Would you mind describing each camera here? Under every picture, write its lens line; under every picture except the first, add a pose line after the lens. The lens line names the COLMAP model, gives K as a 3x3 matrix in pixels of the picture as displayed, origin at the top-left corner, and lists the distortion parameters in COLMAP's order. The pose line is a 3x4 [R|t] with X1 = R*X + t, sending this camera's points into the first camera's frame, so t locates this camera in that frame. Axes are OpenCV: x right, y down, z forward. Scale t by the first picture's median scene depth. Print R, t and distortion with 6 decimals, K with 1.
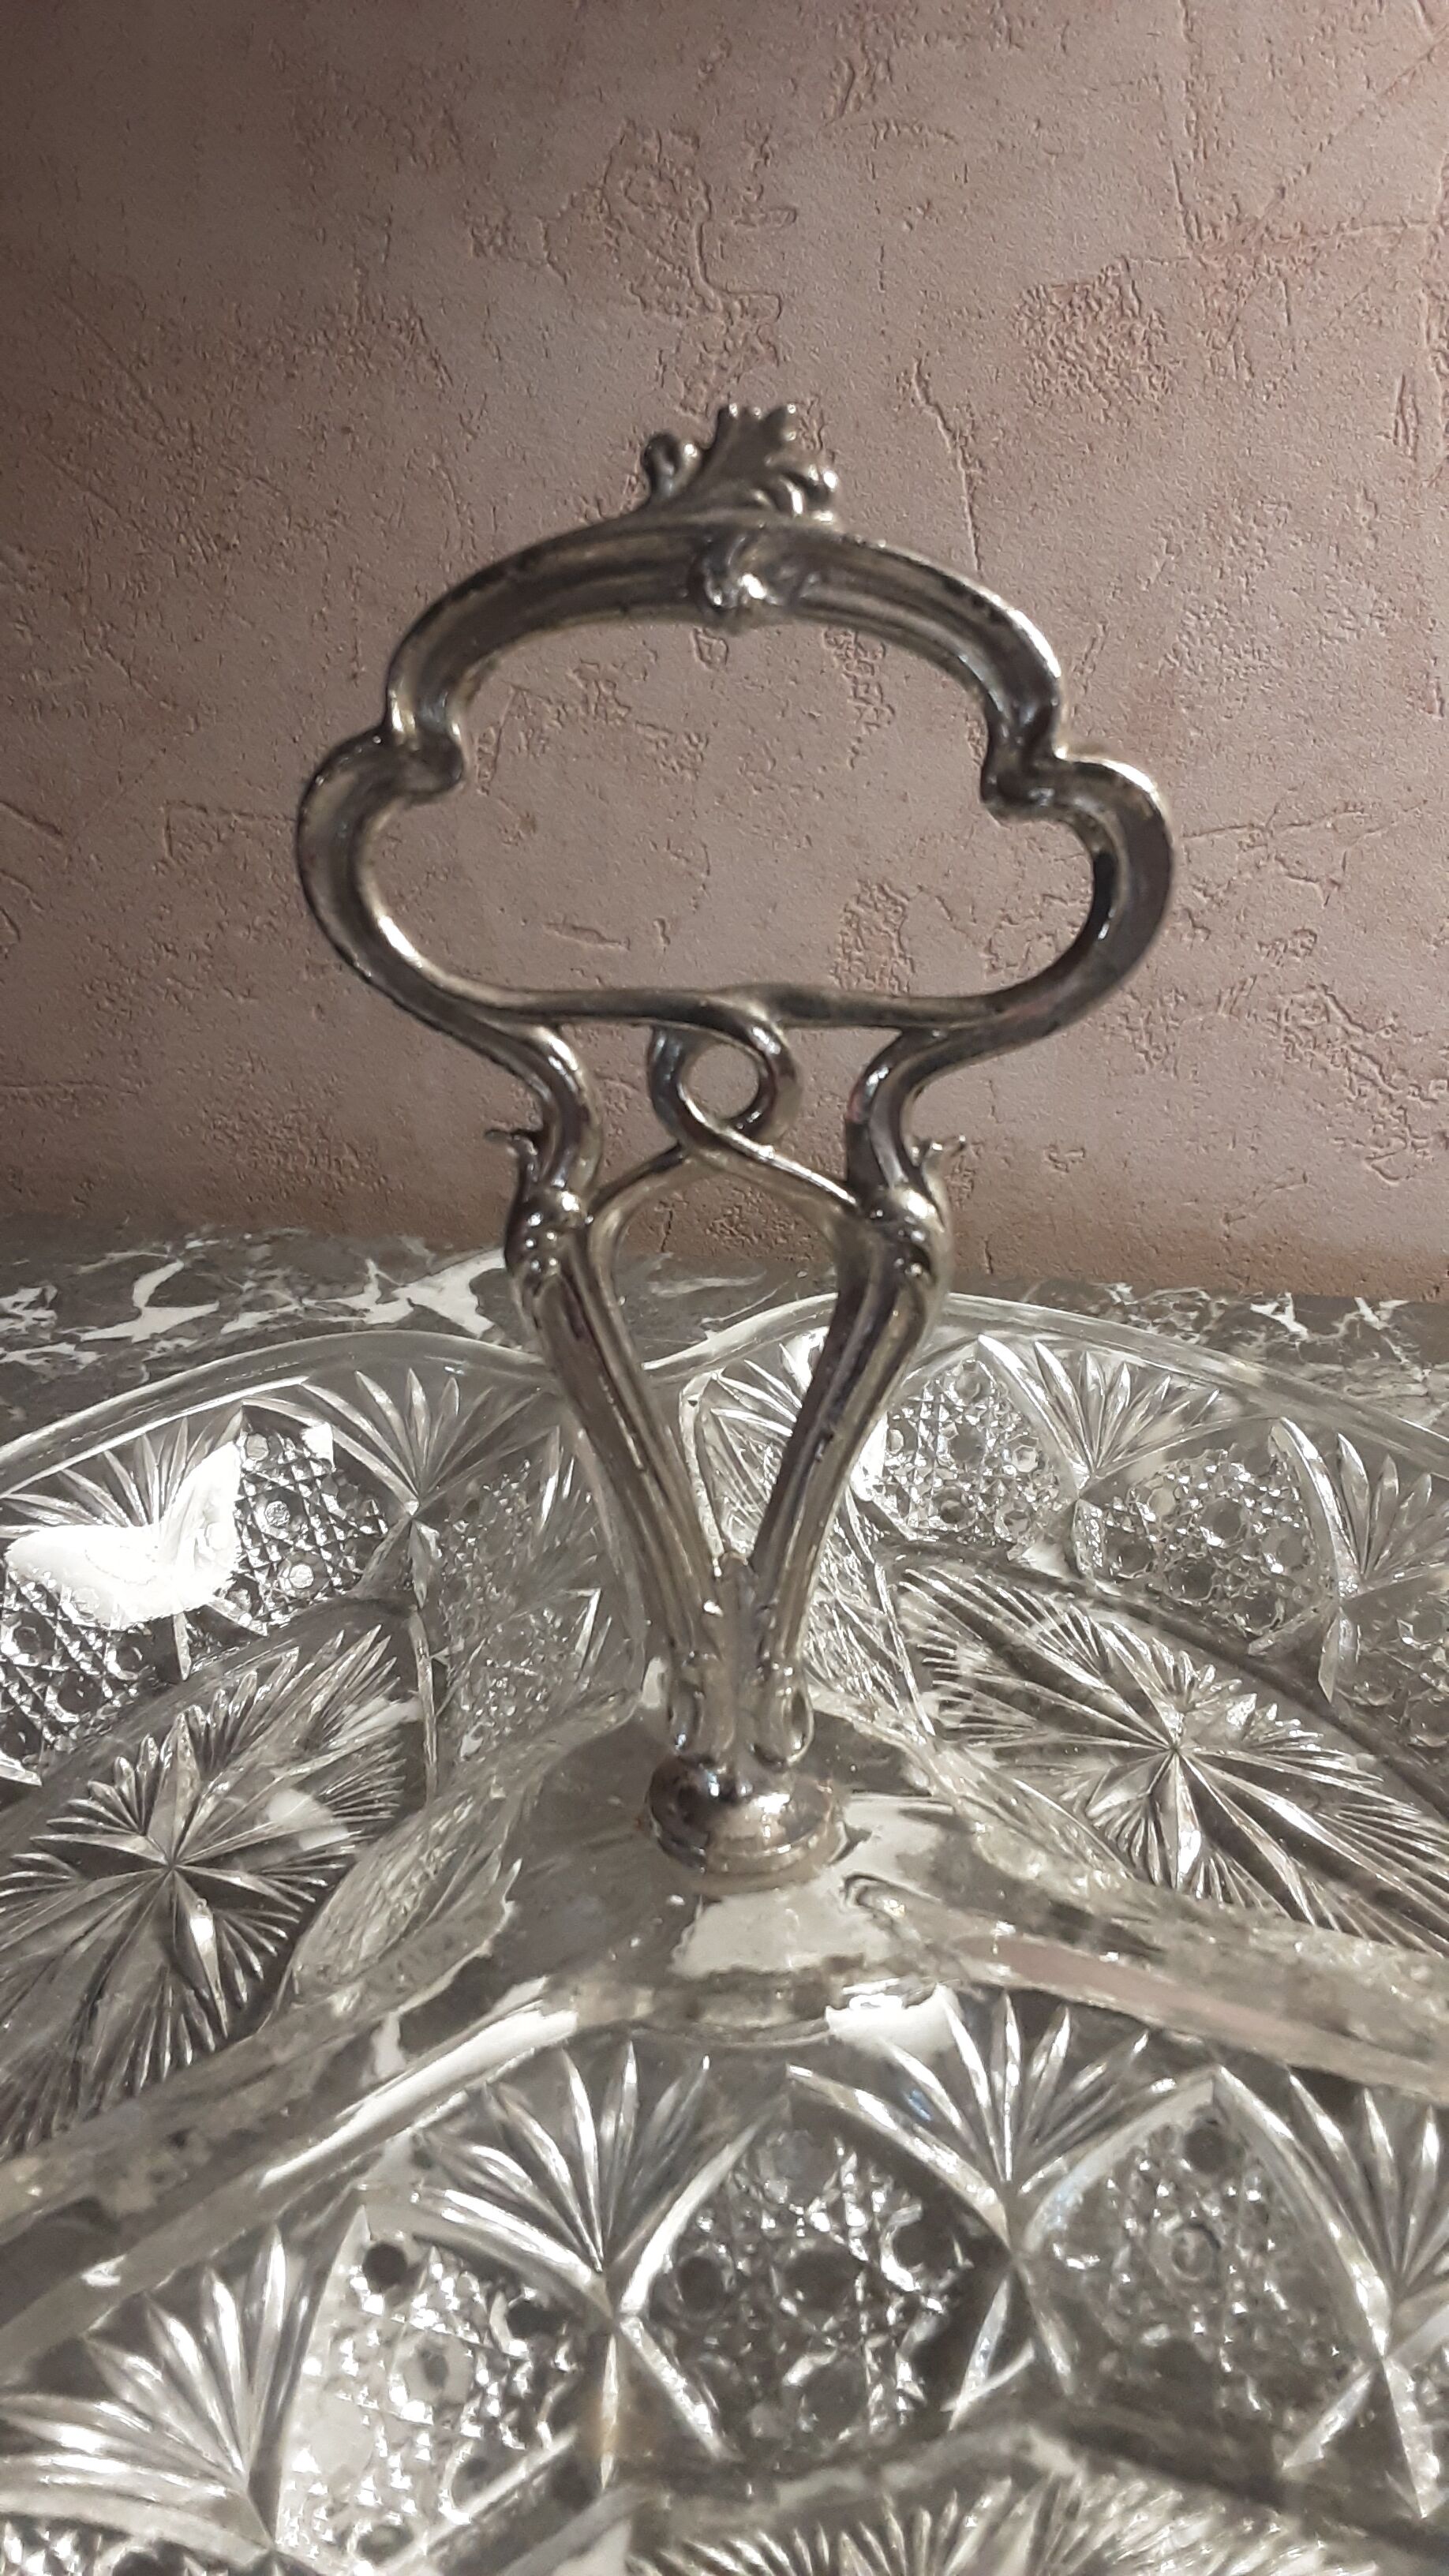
lens RADIAL K [[2073.1, 0, 716.4], [0, 2073.1, 1295.2], [0, 0, 1]] dist [0.117693, -0.179910]
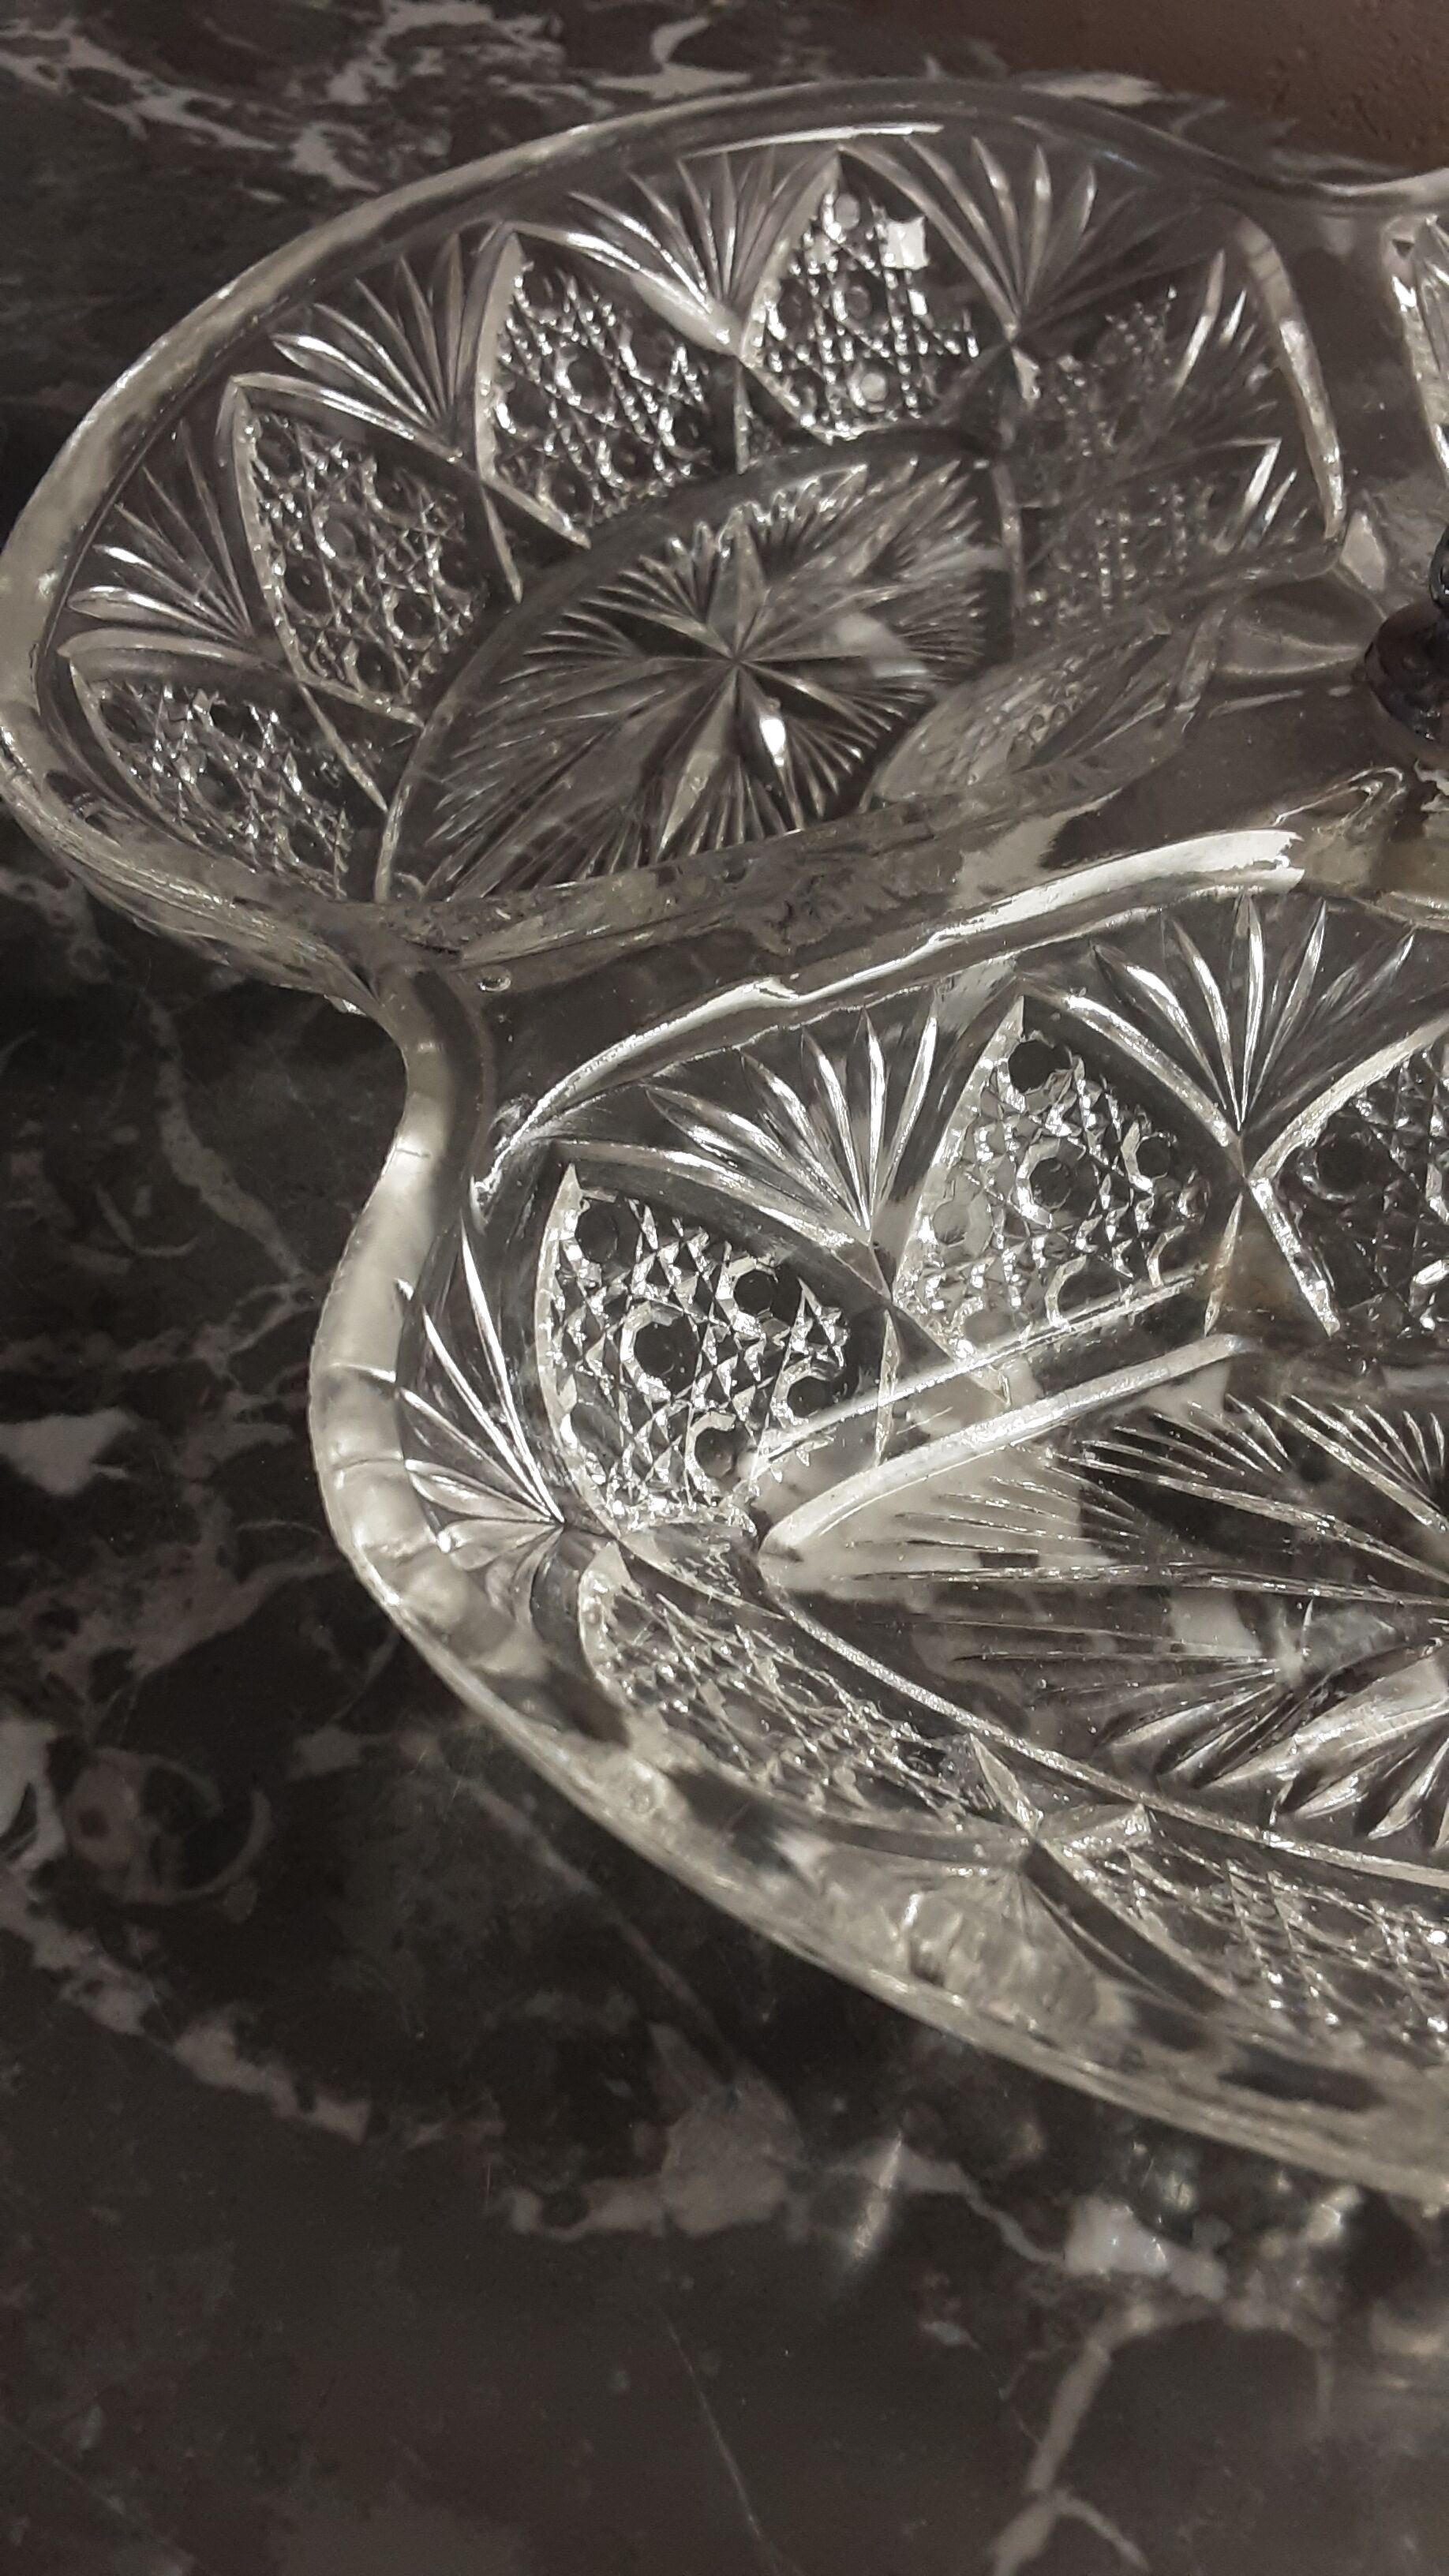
lens RADIAL K [[2073.1, 0, 755.2], [0, 2073.1, 1226.2], [0, 0, 1]] dist [0.117693, -0.179910]
pose [[0.974810, 0.217177, -0.050788, -0.127847], [-0.180145, 0.900920, 0.394830, 0.113086], [0.131504, -0.375735, 0.917349, 0.079558]]
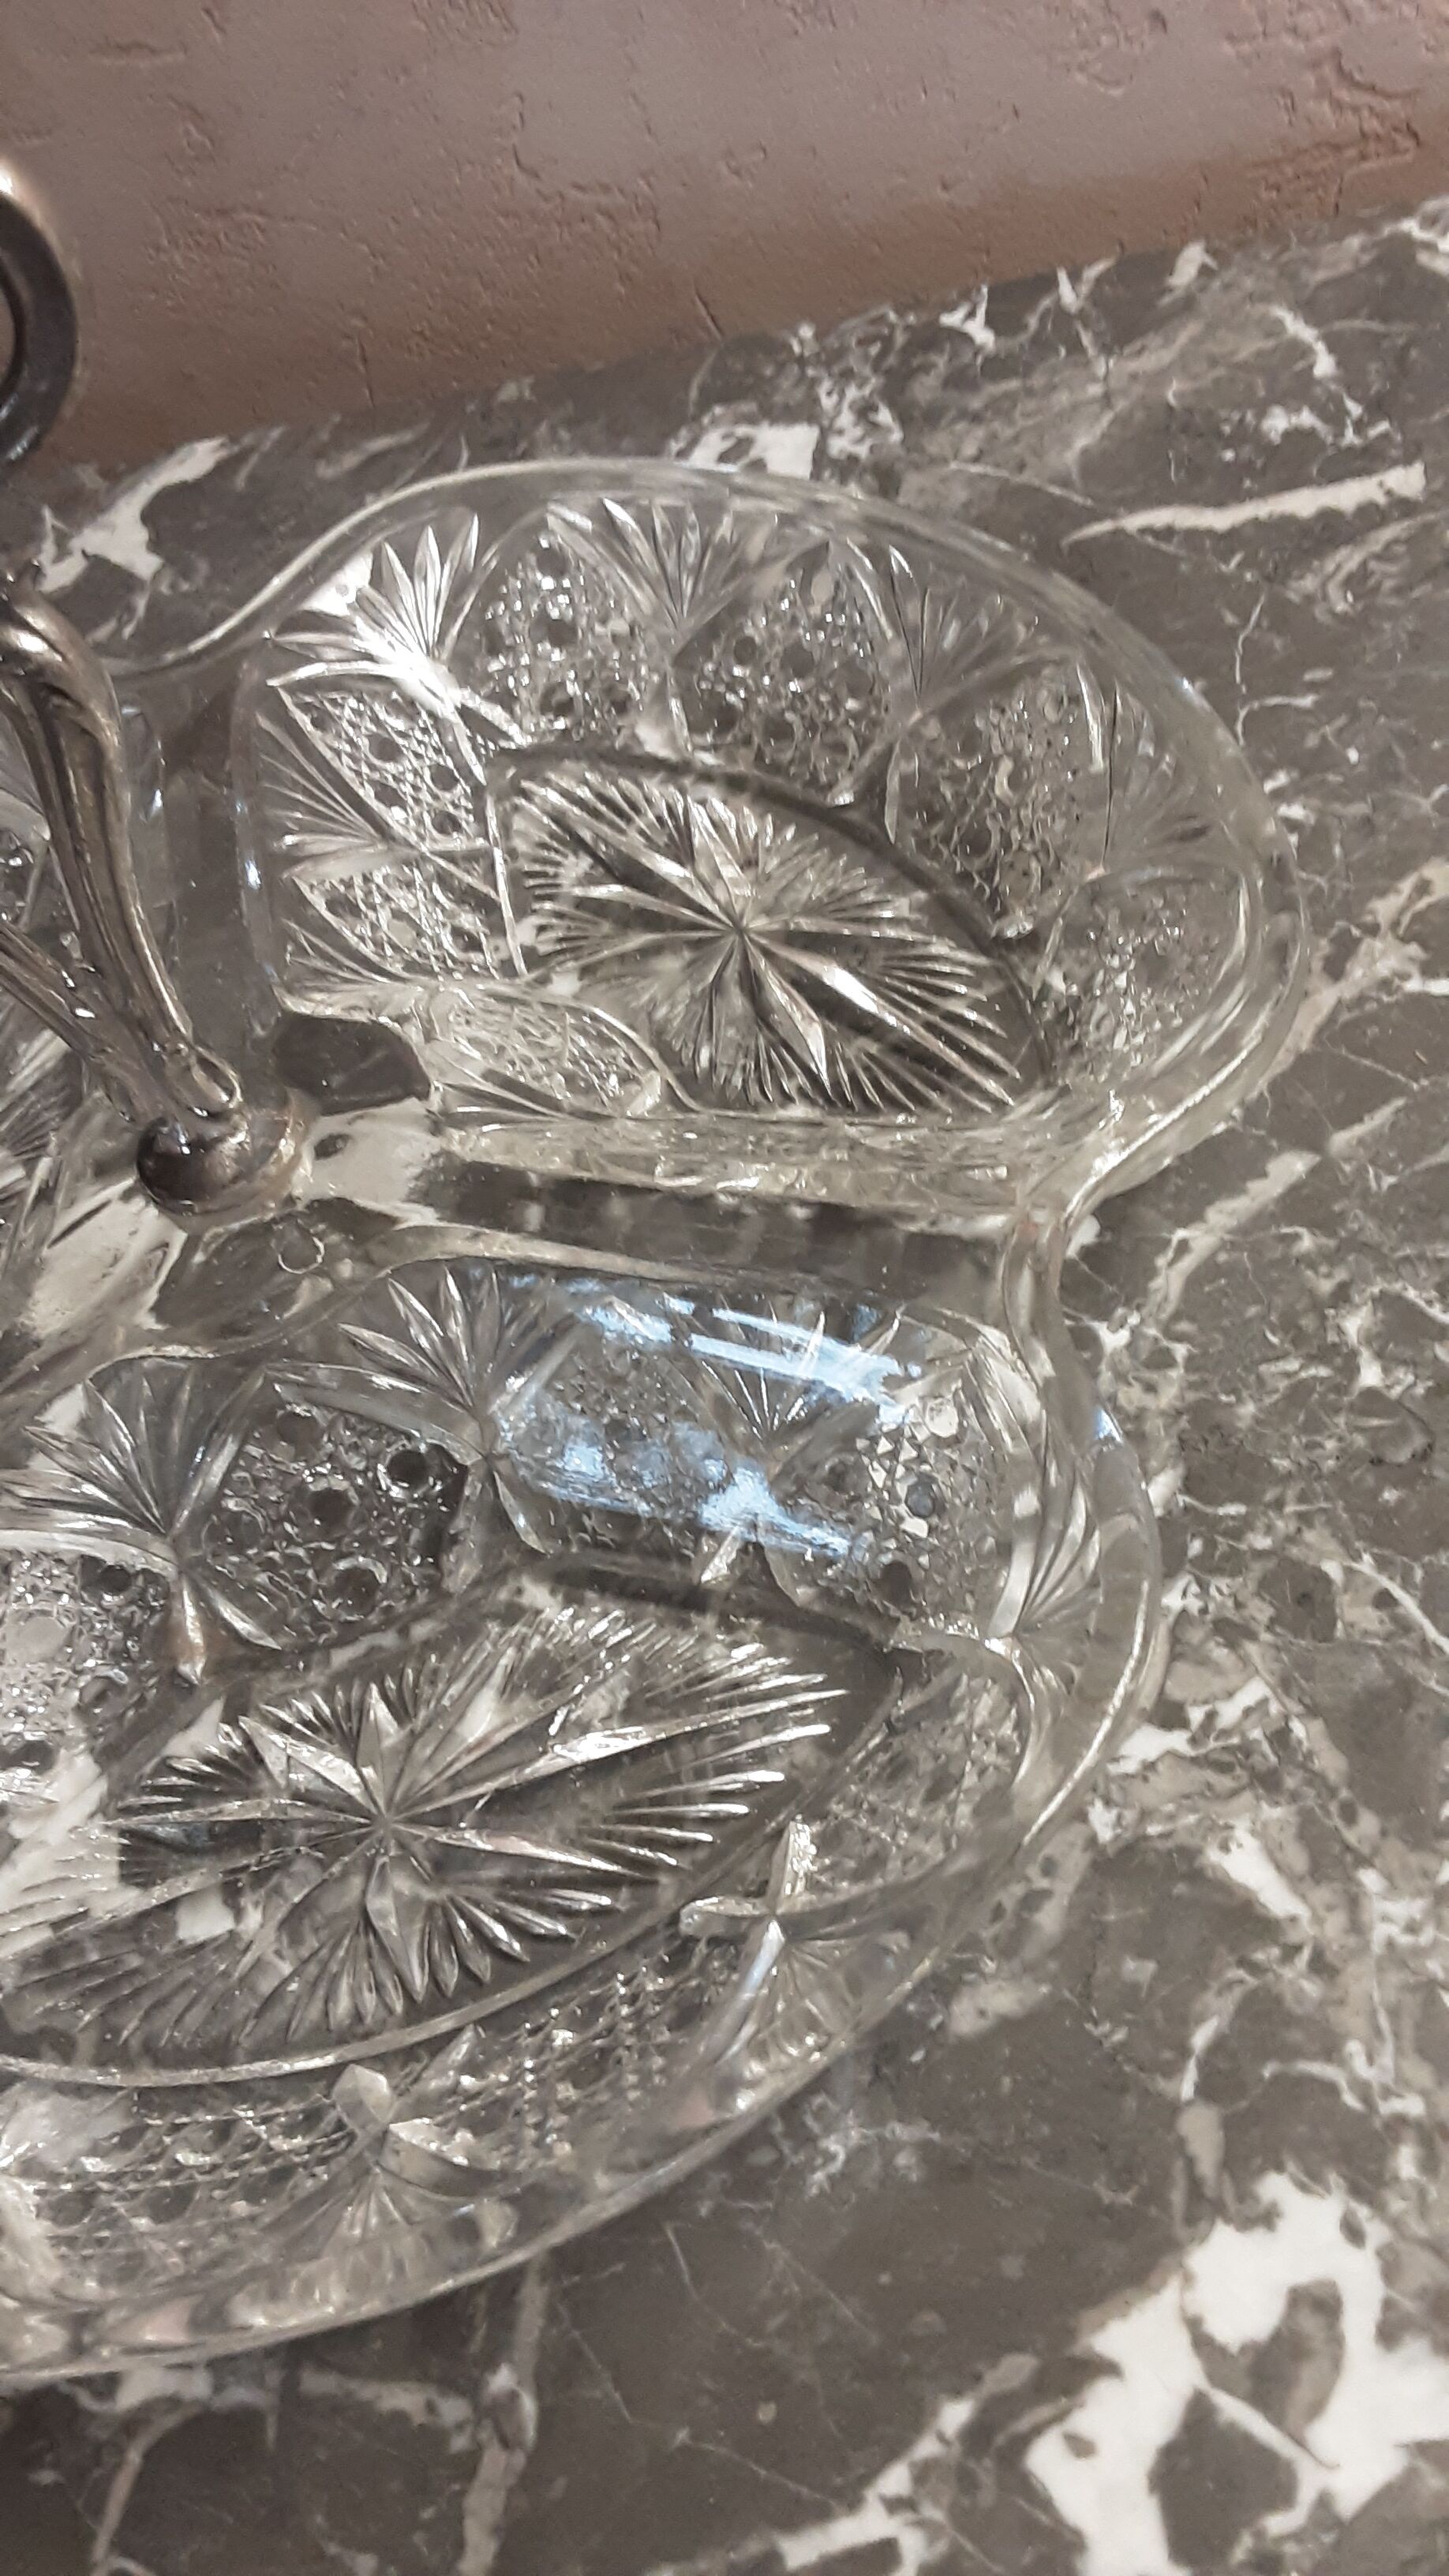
lens RADIAL K [[2073.1, 0, 734.3], [0, 2073.1, 1258.5], [0, 0, 1]] dist [0.117693, -0.179910]
pose [[0.963362, -0.187611, -0.191664, 0.362671], [0.255908, 0.856881, 0.447512, -0.103139], [0.080275, -0.480165, 0.873497, 0.010165]]
